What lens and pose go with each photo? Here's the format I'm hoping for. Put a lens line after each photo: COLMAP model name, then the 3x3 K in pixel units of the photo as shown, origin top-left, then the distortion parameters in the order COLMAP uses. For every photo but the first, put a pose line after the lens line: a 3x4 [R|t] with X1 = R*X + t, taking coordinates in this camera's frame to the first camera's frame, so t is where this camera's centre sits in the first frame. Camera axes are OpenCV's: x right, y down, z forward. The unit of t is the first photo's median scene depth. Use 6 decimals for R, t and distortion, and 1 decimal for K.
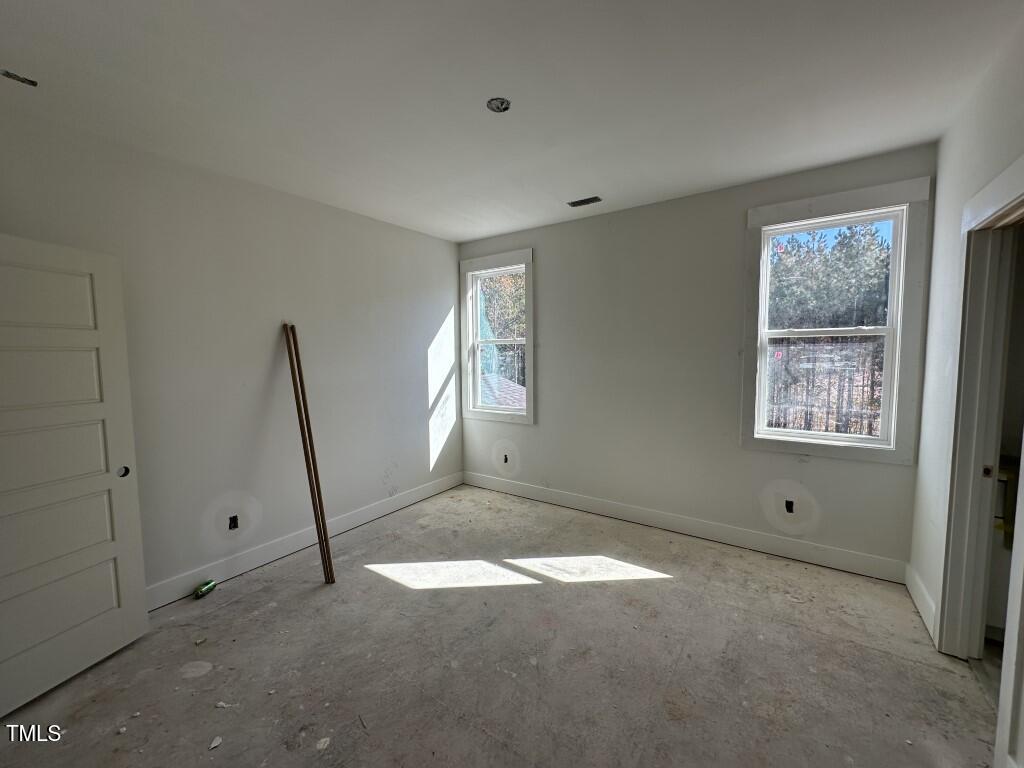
lens RADIAL K [[408.3, 0, 512.0], [0, 408.3, 384.0], [0, 0, 1]] dist [-0.003010, 0.000152]
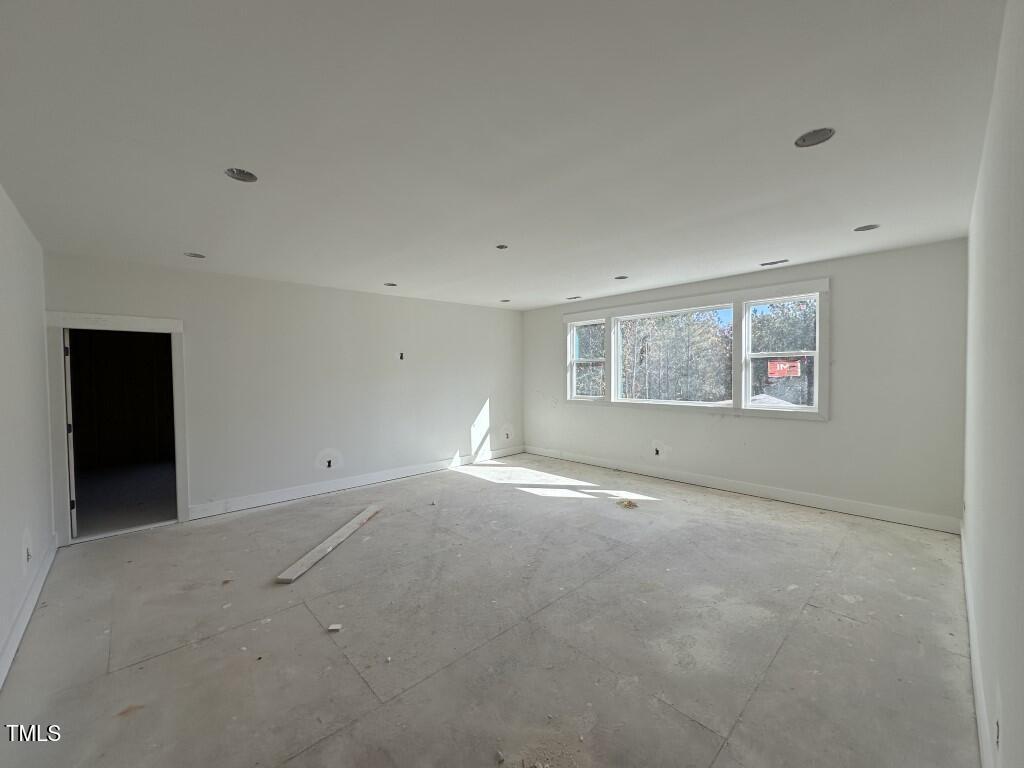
lens RADIAL K [[408.3, 0, 512.0], [0, 408.3, 384.0], [0, 0, 1]] dist [-0.003010, 0.000152]
pose [[0.976094, 0.008555, -0.217179, 0.045995], [-0.019095, 0.998737, -0.046478, 0.092327], [0.216507, 0.049514, 0.975025, -0.837129]]
